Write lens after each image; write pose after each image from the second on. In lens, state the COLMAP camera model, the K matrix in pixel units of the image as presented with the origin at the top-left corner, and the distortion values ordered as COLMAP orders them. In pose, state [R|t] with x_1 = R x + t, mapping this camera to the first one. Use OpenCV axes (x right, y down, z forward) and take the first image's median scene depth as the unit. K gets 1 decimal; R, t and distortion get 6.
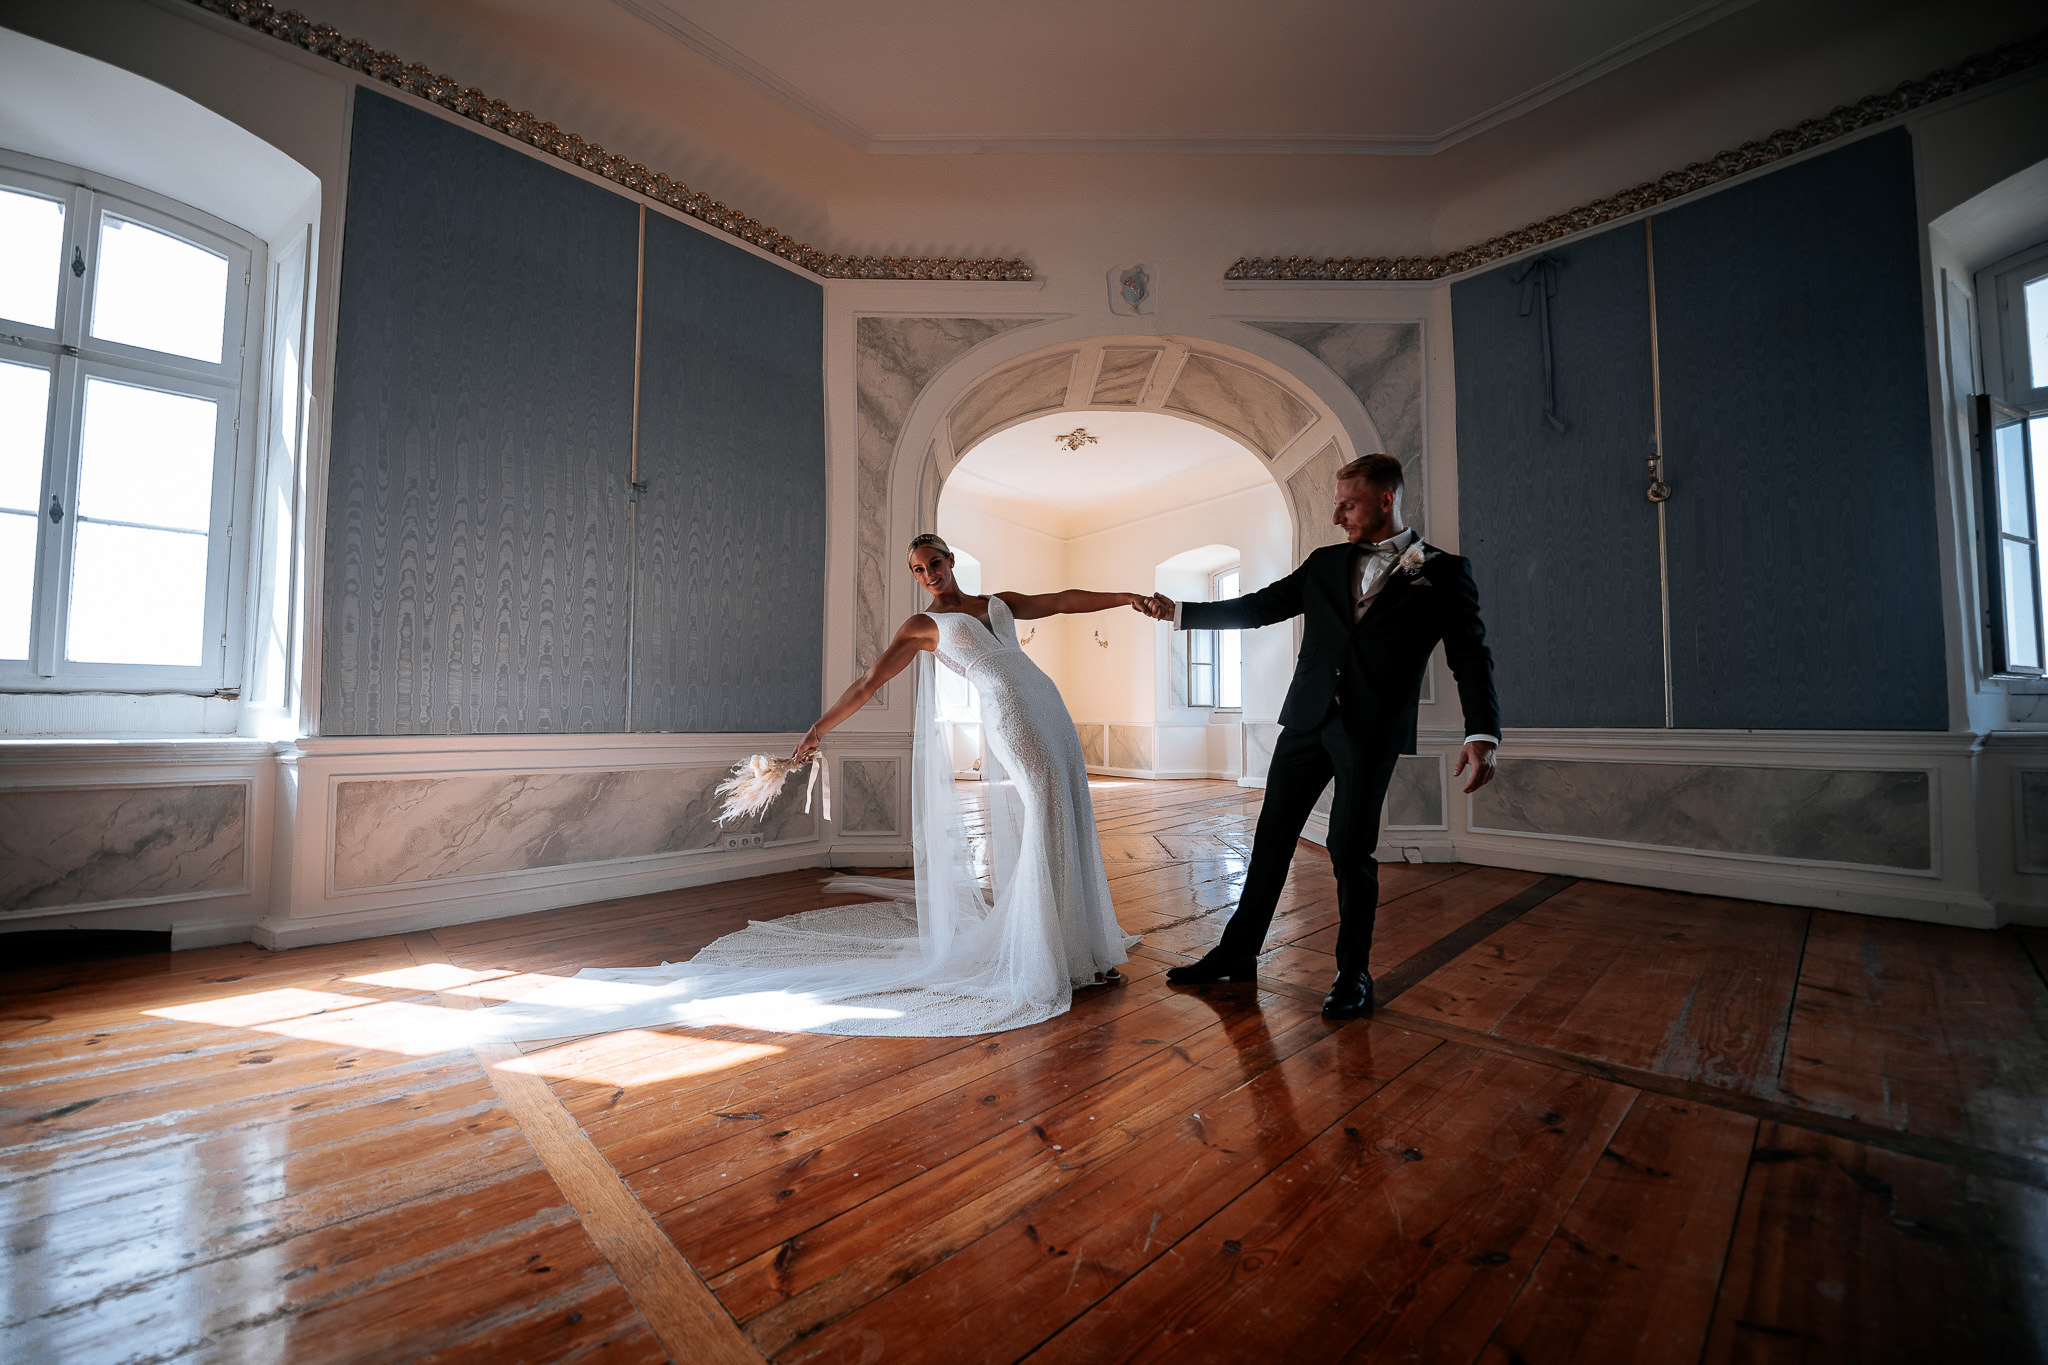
lens RADIAL K [[819.8, 0, 1024.0], [0, 819.8, 682.5], [0, 0, 1]] dist [-0.011085, -0.003344]
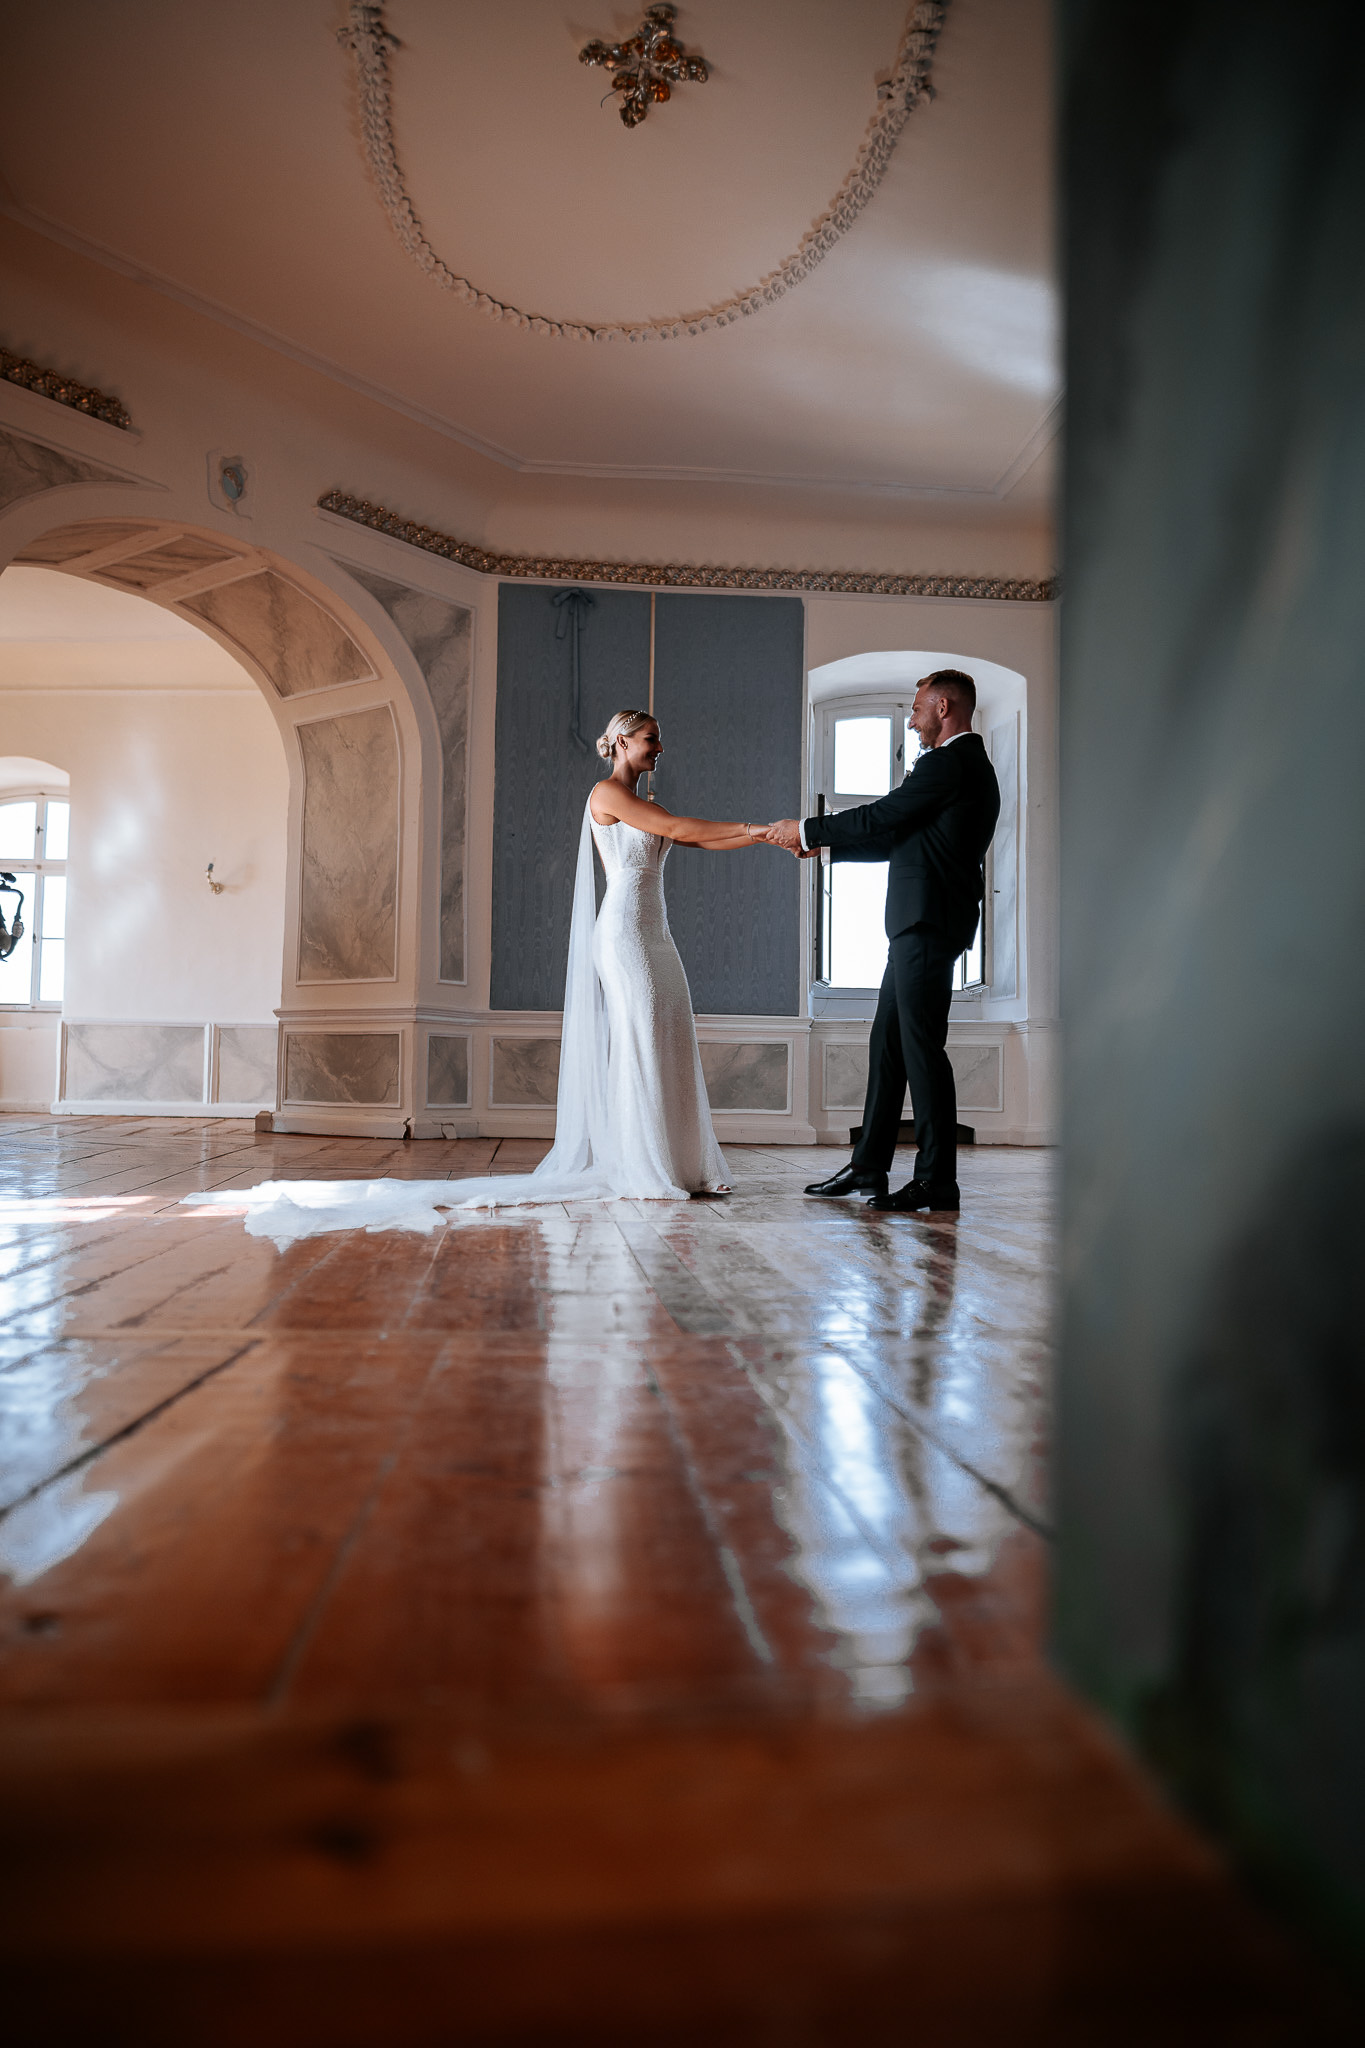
lens RADIAL K [[1399.1, 0, 682.5], [0, 1399.1, 1024.0], [0, 0, 1]] dist [-0.000473, 0.000007]
pose [[0.615042, 0.042406, 0.787353, -1.045300], [-0.048653, 0.998691, -0.015783, 0.130094], [-0.786992, -0.028600, 0.616300, -0.437785]]
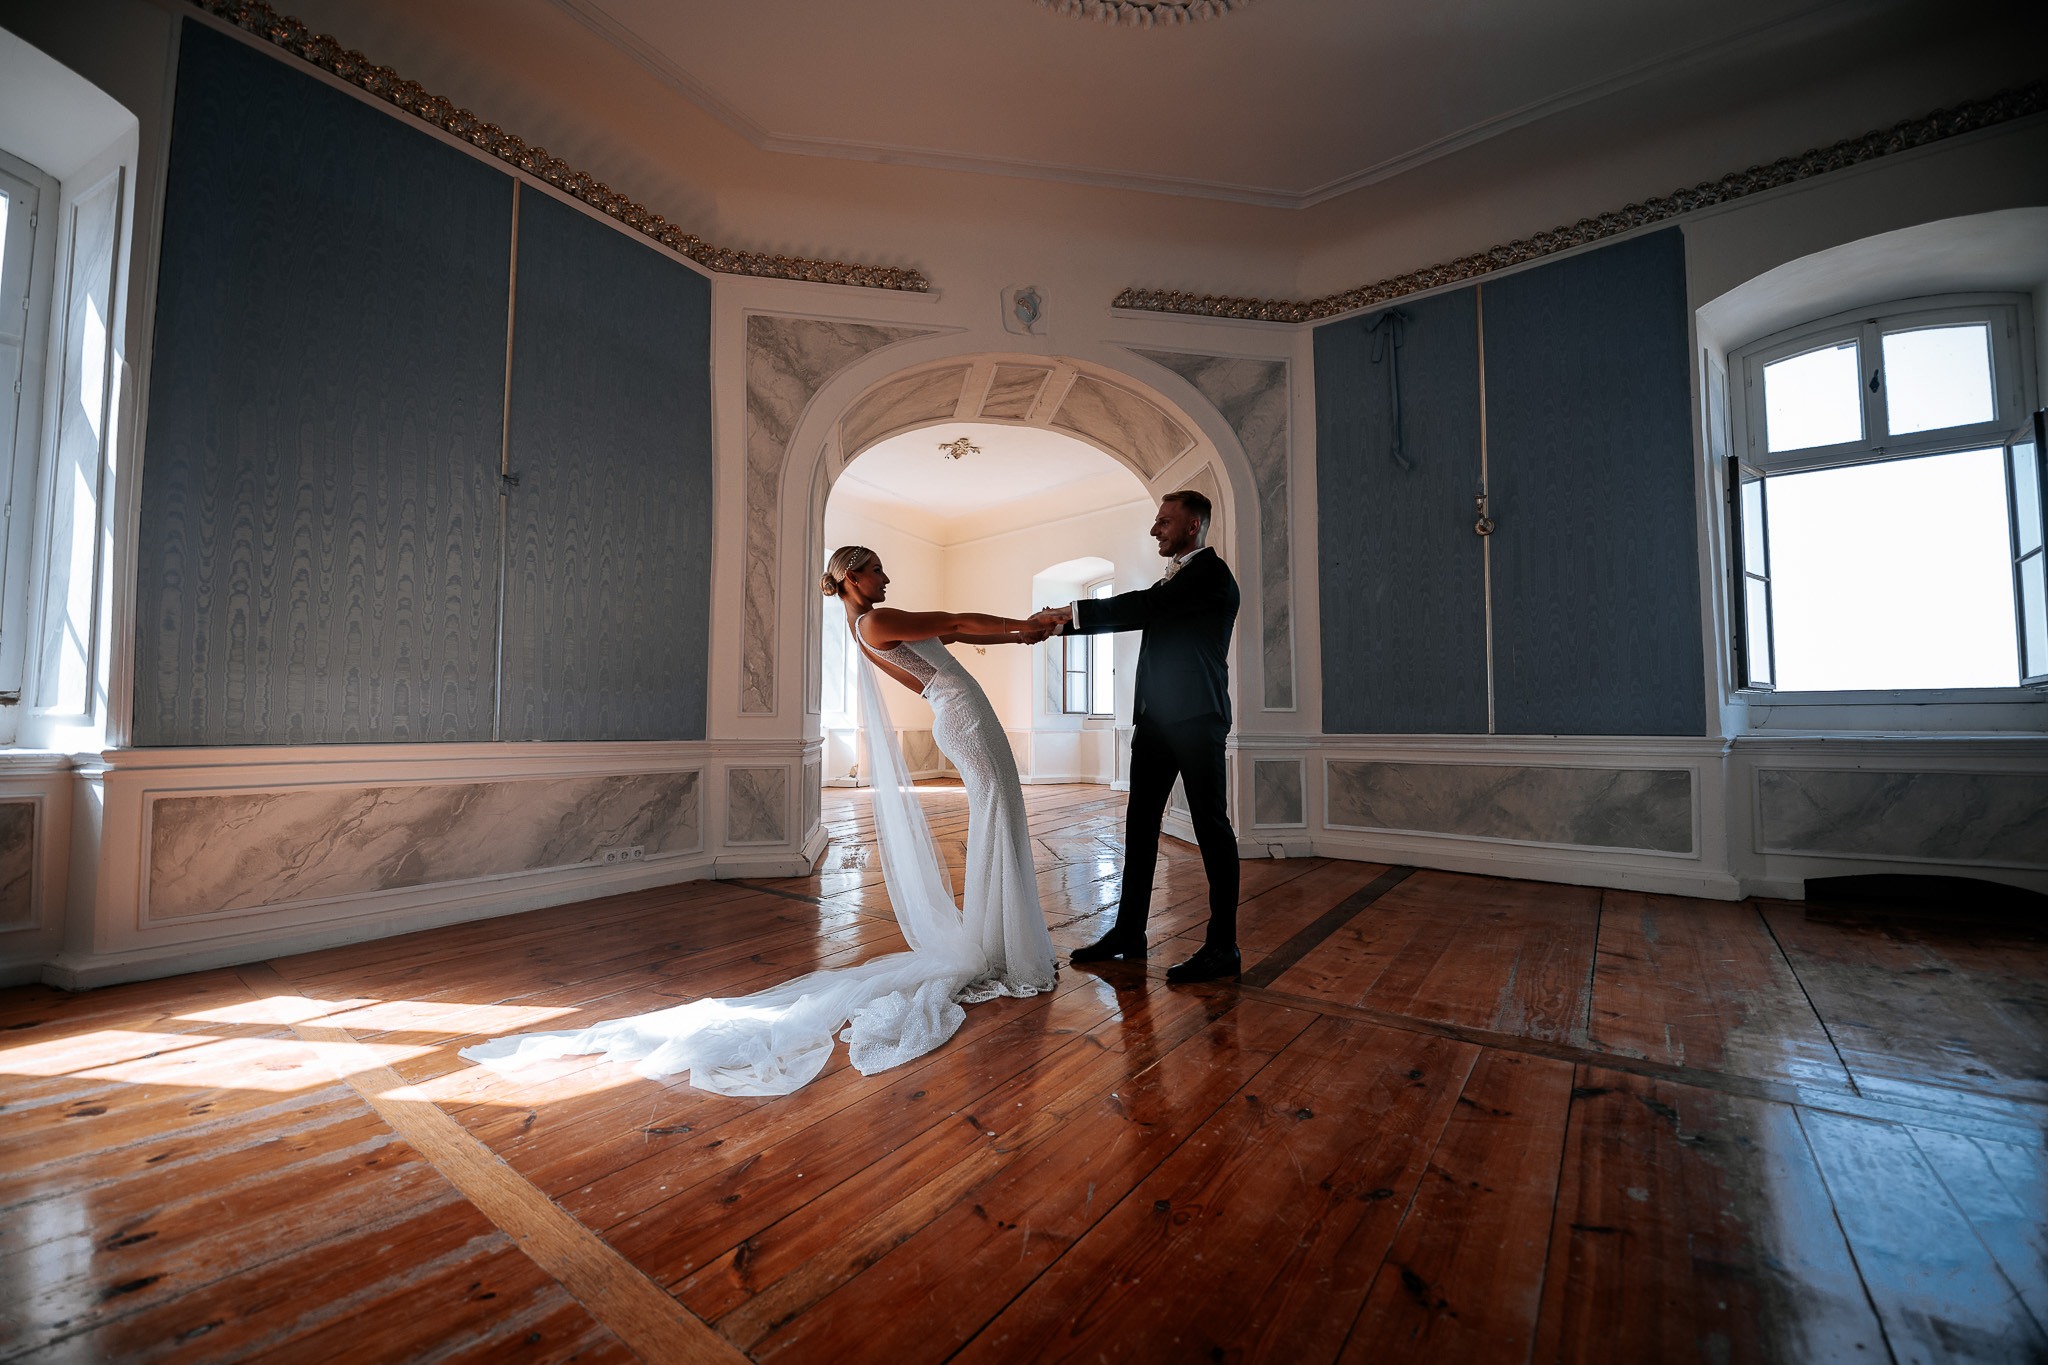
lens RADIAL K [[819.3, 0, 1029.8], [0, 819.3, 688.1], [0, 0, 1]] dist [-0.009616, -0.003536]
pose [[0.985868, 0.006886, 0.167384, -0.045924], [-0.006856, 0.999976, -0.000754, -0.003624], [-0.167385, -0.000404, 0.985892, -0.025651]]
